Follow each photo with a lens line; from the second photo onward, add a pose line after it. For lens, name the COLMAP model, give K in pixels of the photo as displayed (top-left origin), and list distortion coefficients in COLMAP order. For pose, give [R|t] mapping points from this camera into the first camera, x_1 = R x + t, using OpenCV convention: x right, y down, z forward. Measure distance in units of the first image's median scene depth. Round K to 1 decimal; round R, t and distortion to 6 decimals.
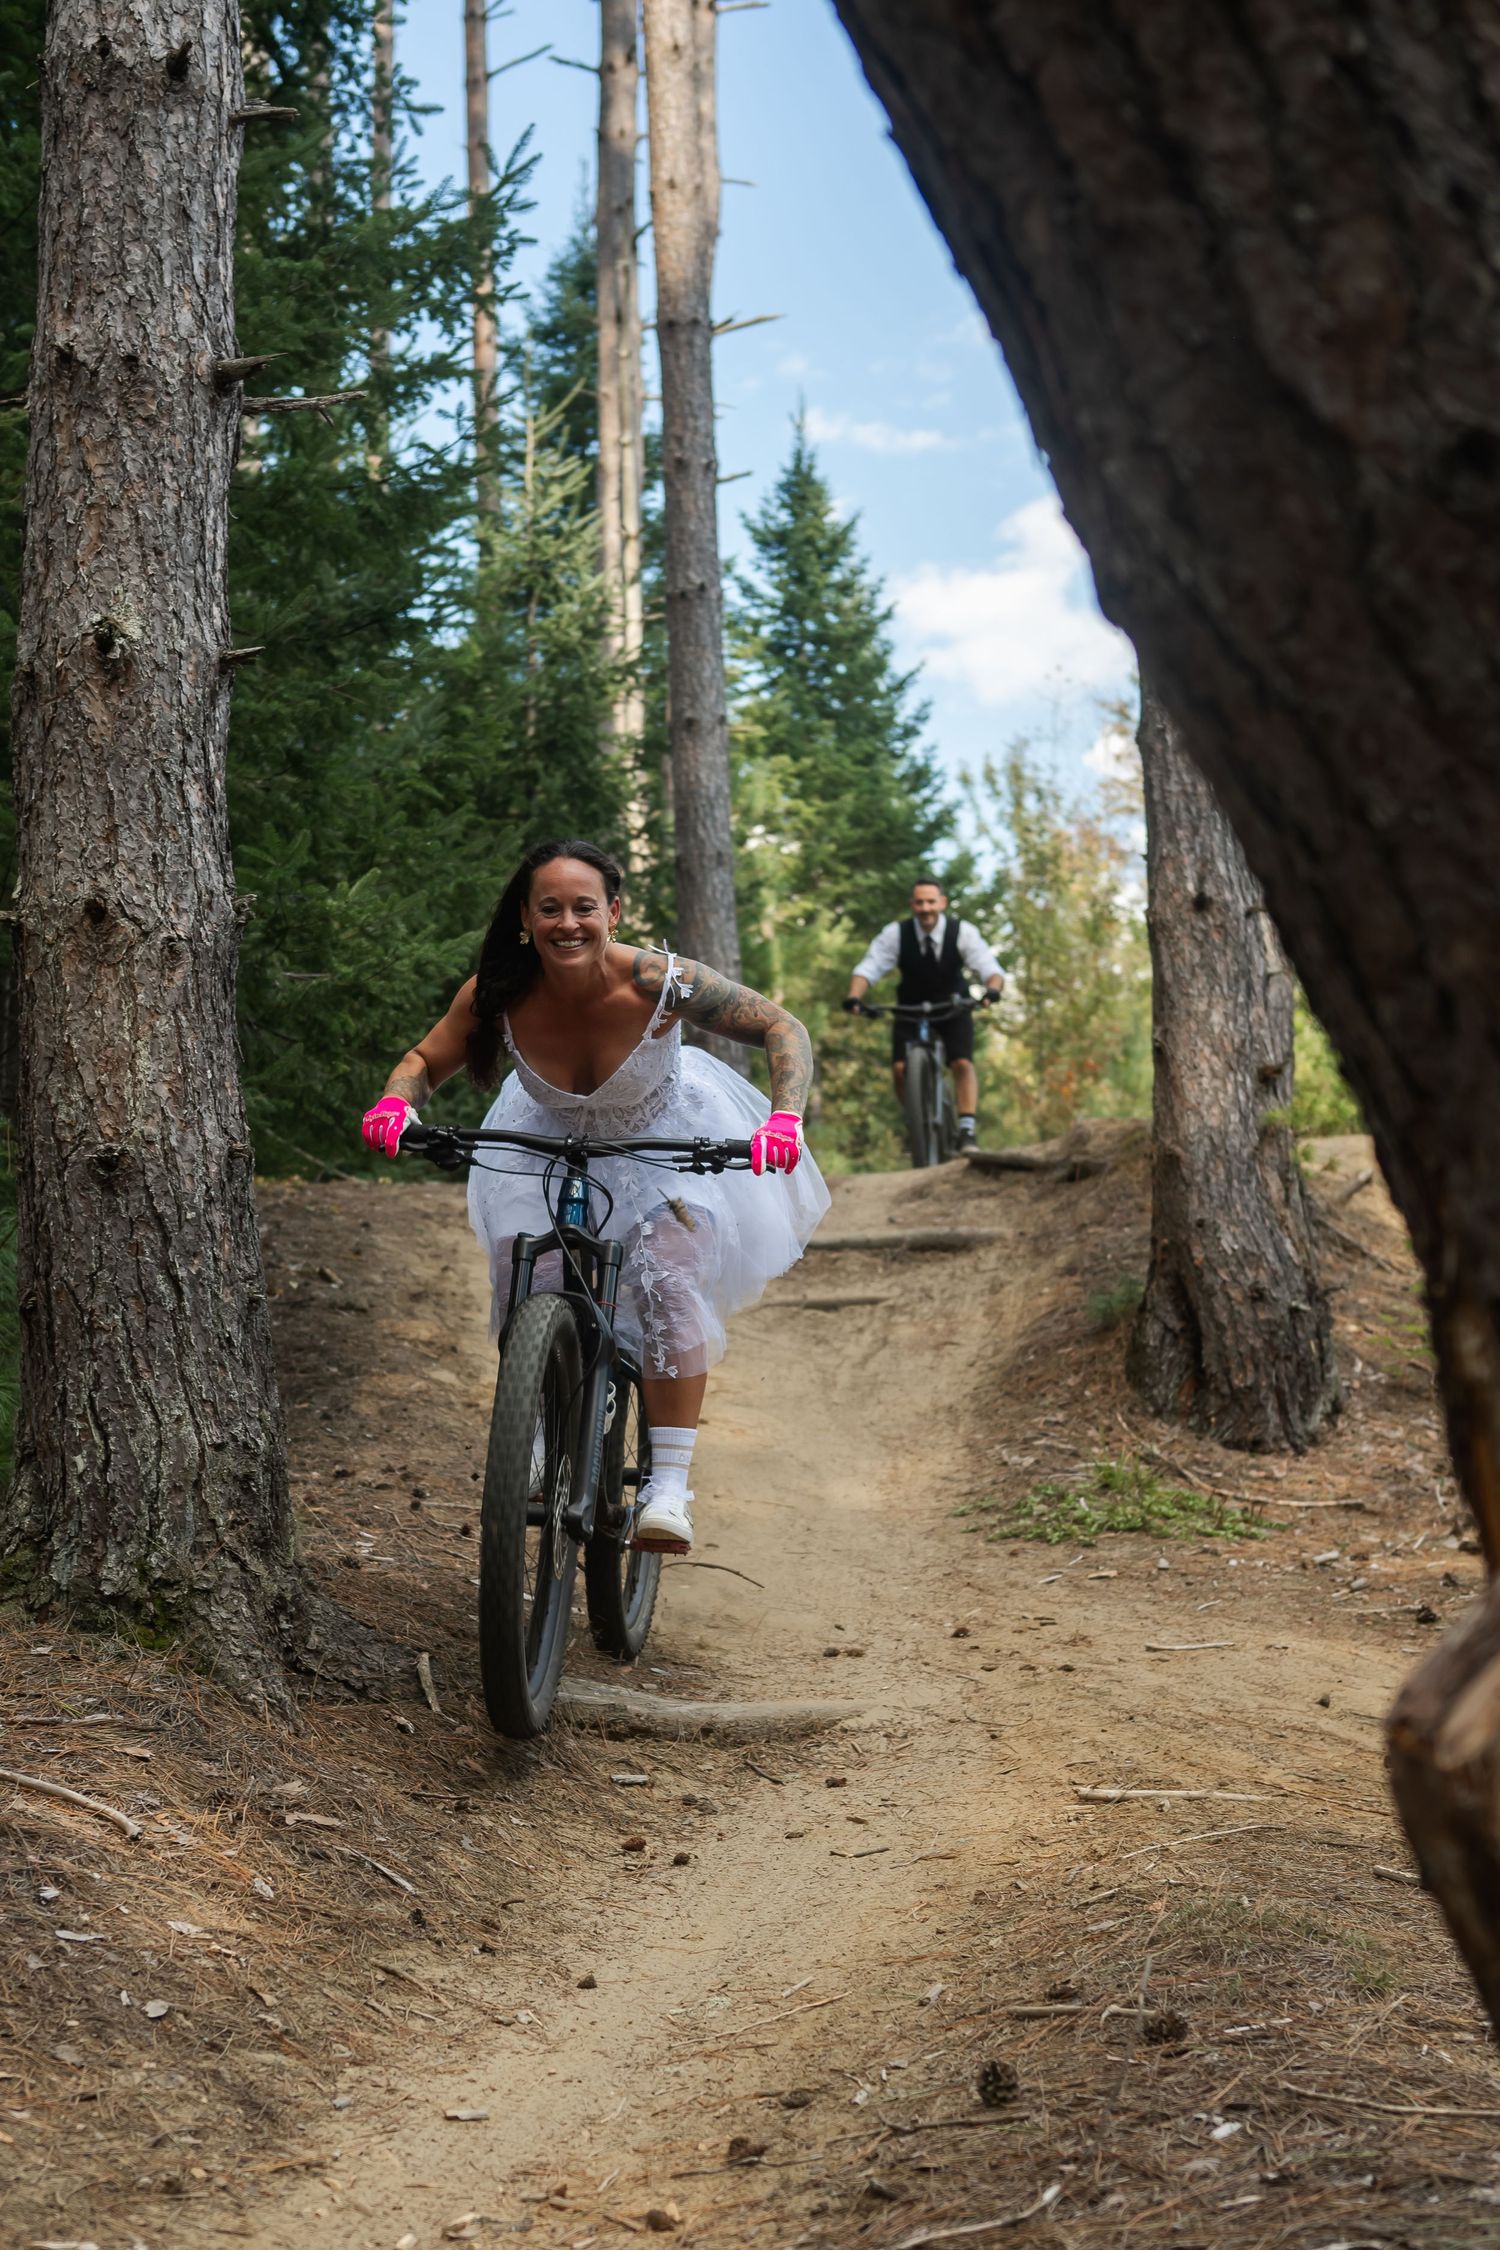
lens RADIAL K [[2505.7, 0, 750.0], [0, 2505.7, 1125.0], [0, 0, 1]] dist [0.001130, 0.025690]
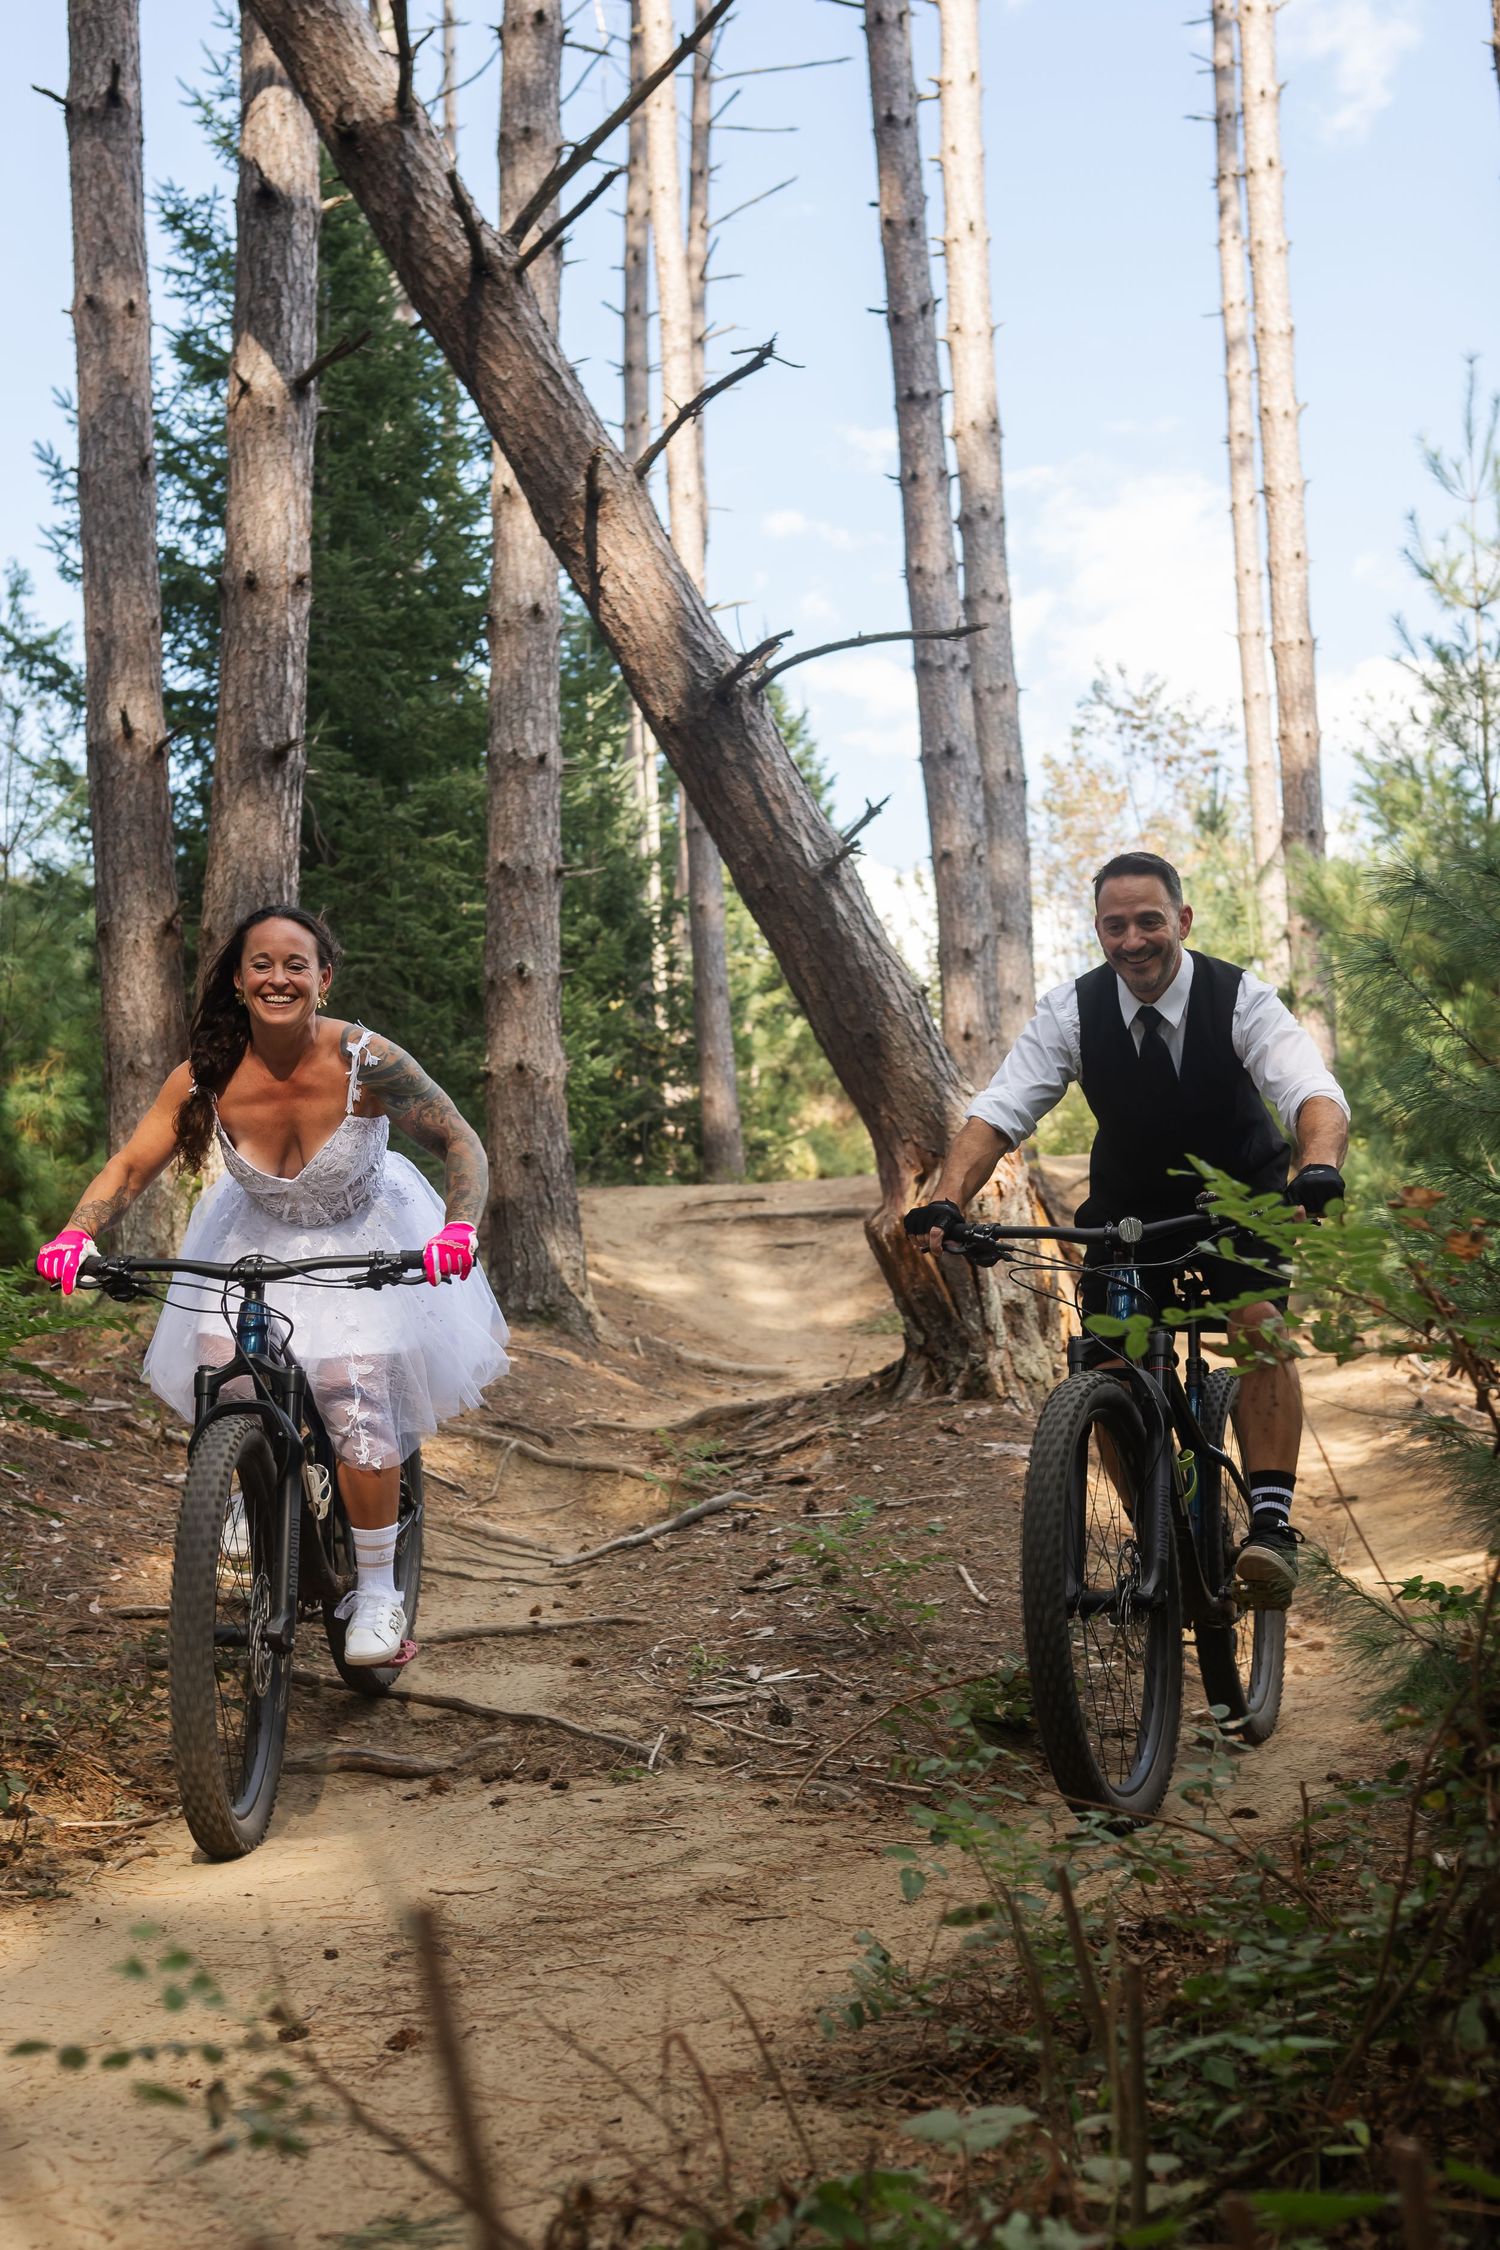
lens RADIAL K [[2505.7, 0, 750.0], [0, 2505.7, 1125.0], [0, 0, 1]] dist [0.001130, 0.025690]
pose [[0.999863, -0.010927, 0.012426, -0.038499], [0.011149, 0.999778, -0.017883, 0.030821], [-0.012228, 0.018019, 0.999763, -1.744388]]
